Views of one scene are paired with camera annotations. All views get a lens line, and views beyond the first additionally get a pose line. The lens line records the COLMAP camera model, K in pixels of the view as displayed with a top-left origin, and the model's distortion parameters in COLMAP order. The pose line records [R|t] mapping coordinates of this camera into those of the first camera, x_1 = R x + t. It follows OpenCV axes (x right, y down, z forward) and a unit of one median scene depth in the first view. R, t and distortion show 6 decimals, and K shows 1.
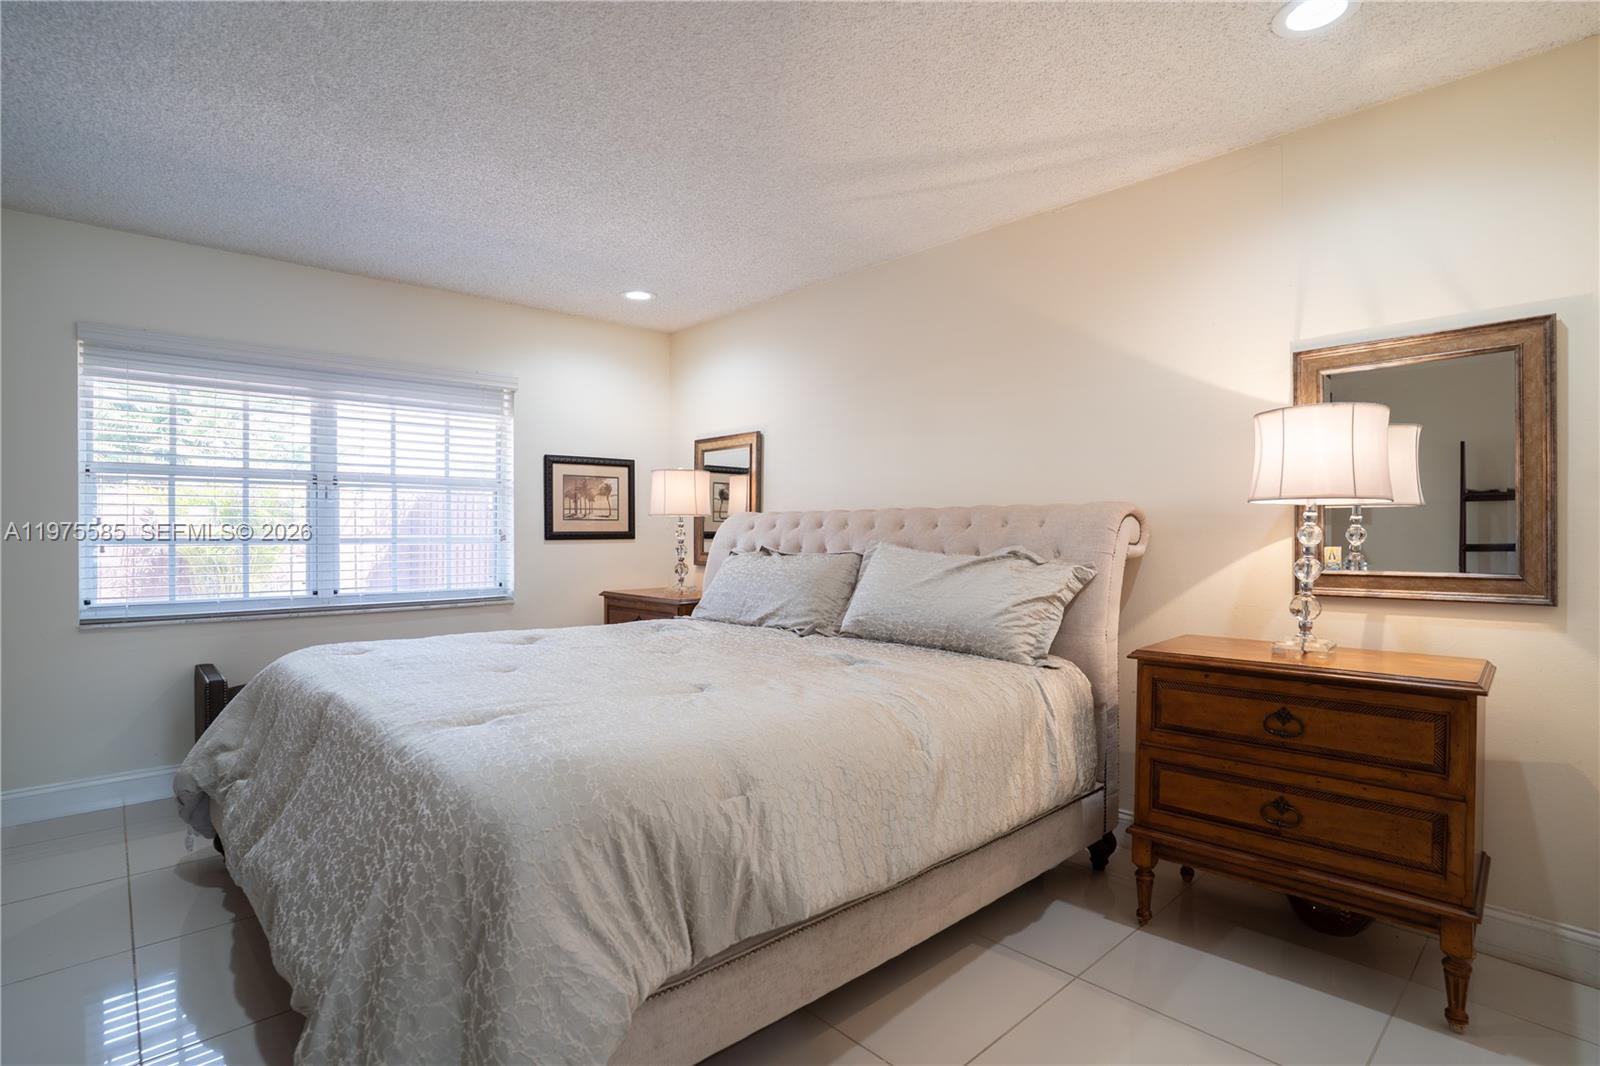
lens RADIAL K [[780.6, 0, 792.5], [0, 780.6, 534.0], [0, 0, 1]] dist [-0.054046, 0.017966]
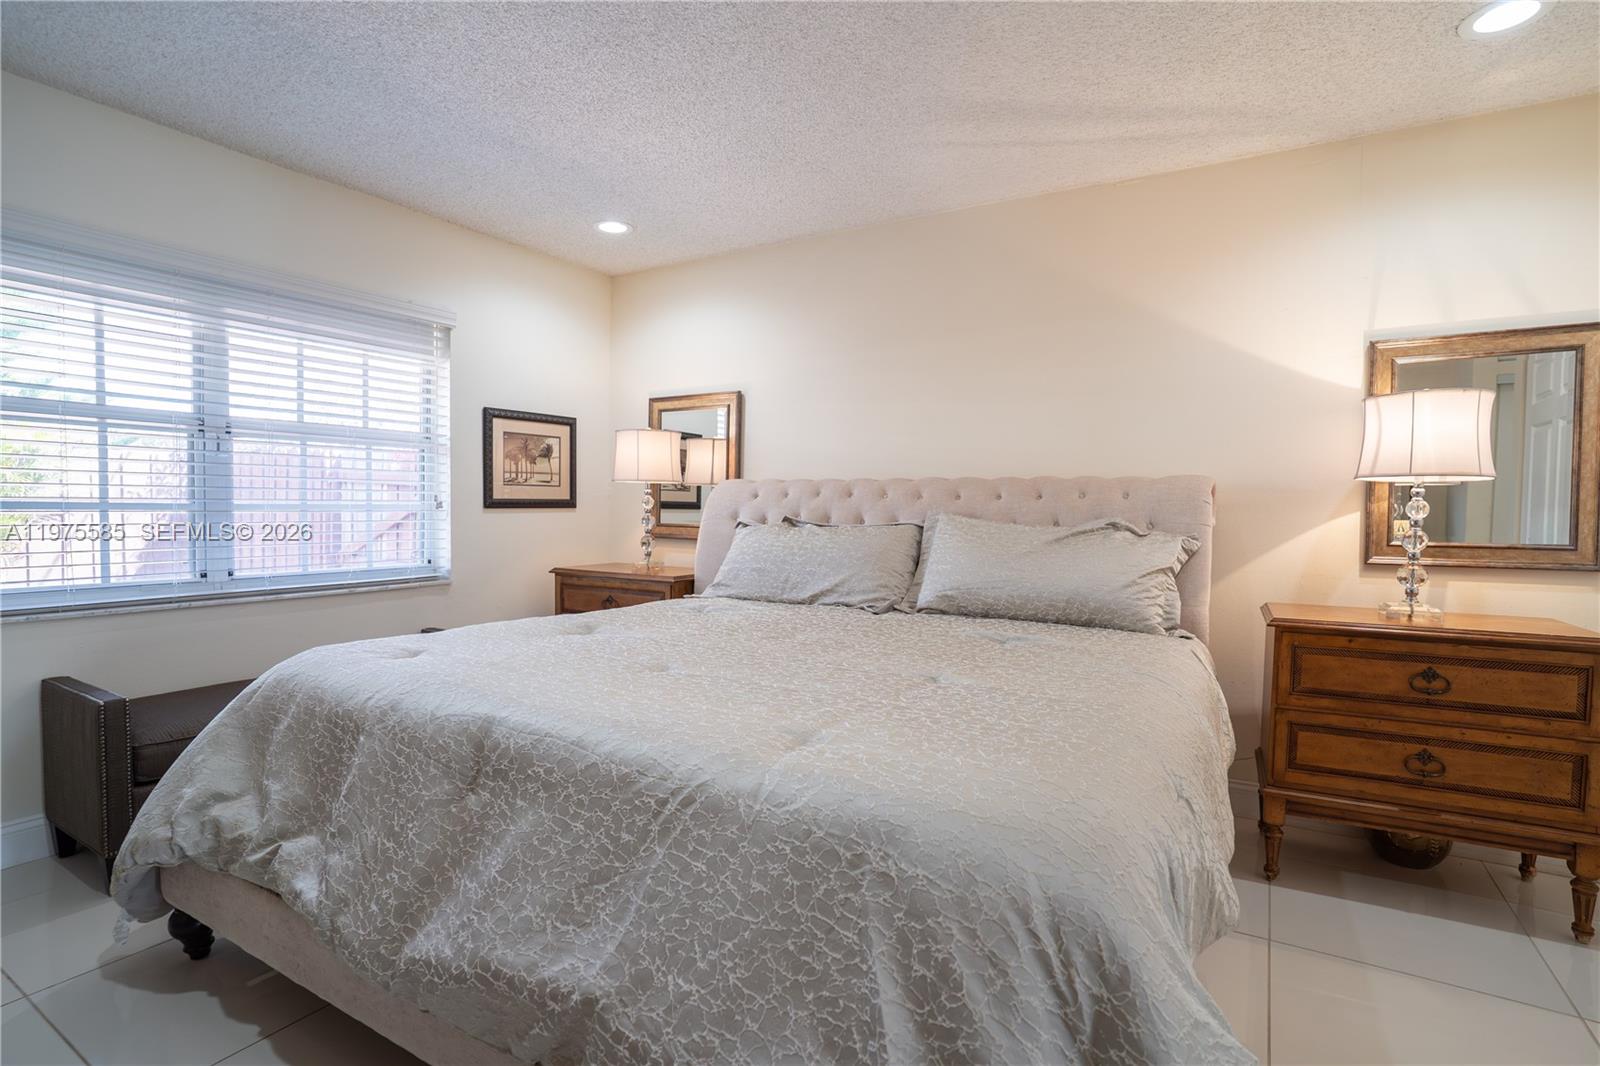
lens RADIAL K [[780.6, 0, 792.1], [0, 780.6, 532.9], [0, 0, 1]] dist [-0.054046, 0.017966]
pose [[0.960669, 0.000848, 0.277694, -0.324817], [-0.009935, 0.999460, 0.031318, 0.006787], [-0.277517, -0.032845, 0.960159, 0.137864]]
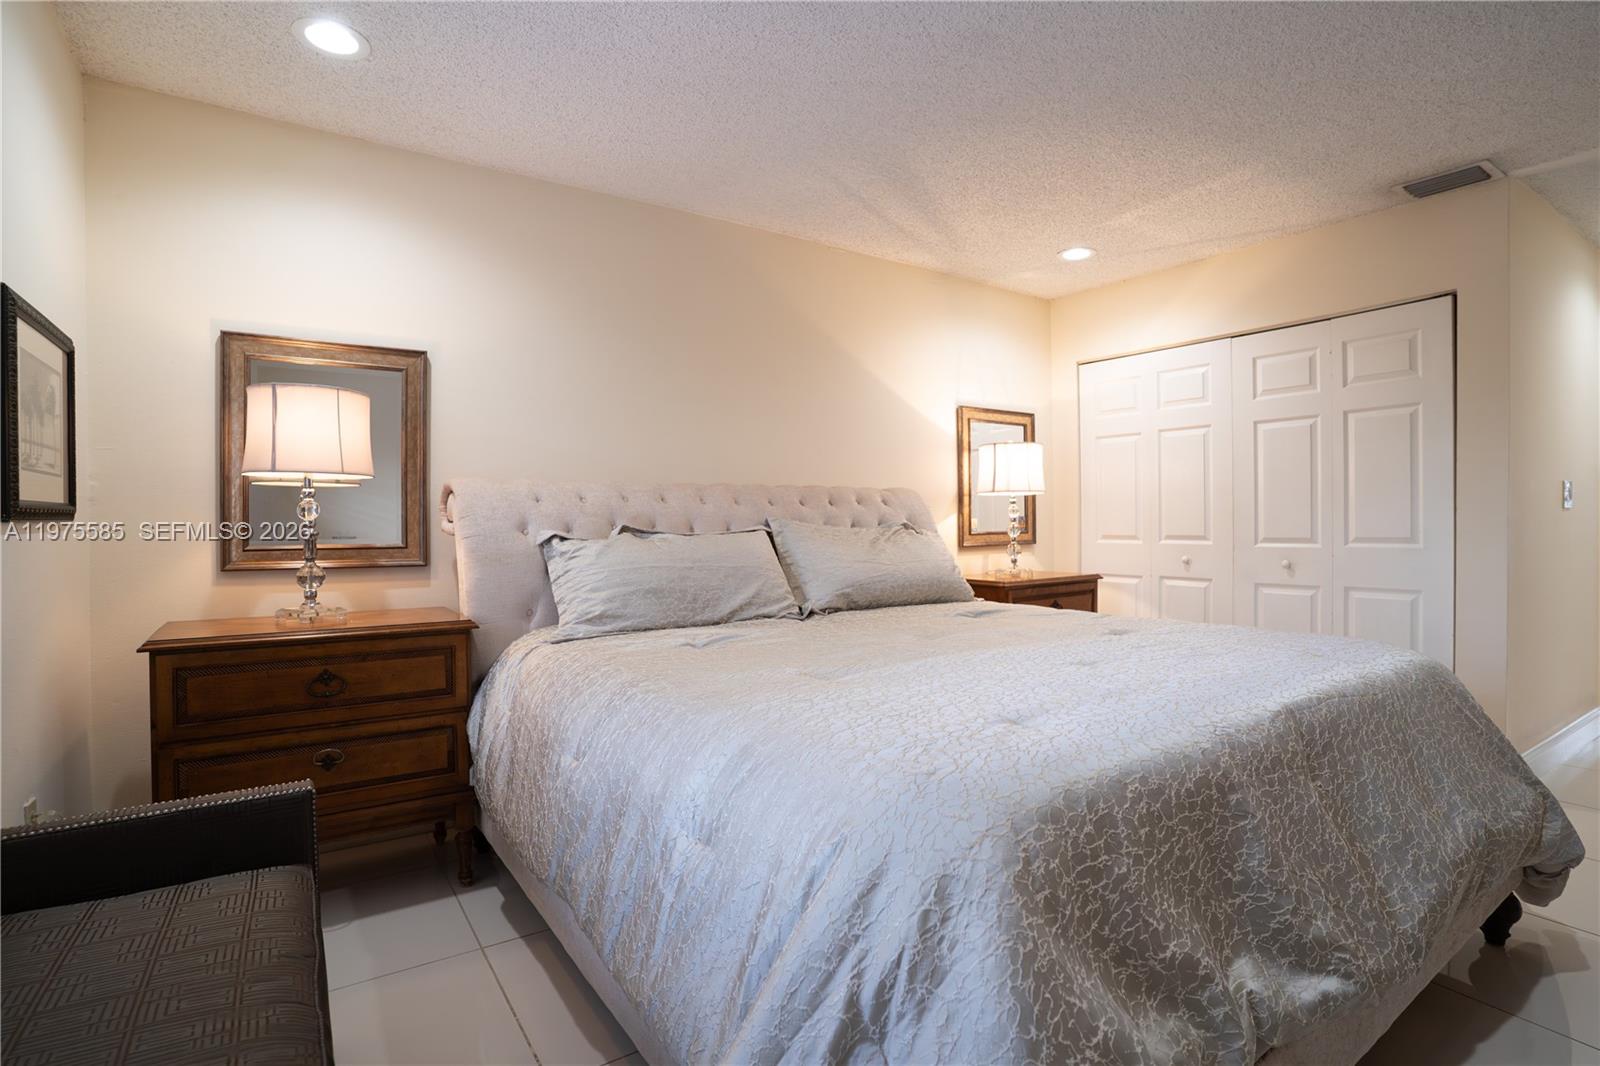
lens RADIAL K [[780.6, 0, 813.9], [0, 780.6, 530.1], [0, 0, 1]] dist [-0.054046, 0.017966]
pose [[0.138365, -0.025245, 0.990059, -0.859026], [-0.004571, 0.999648, 0.026128, -0.000199], [-0.990371, -0.008141, 0.138201, 0.819566]]
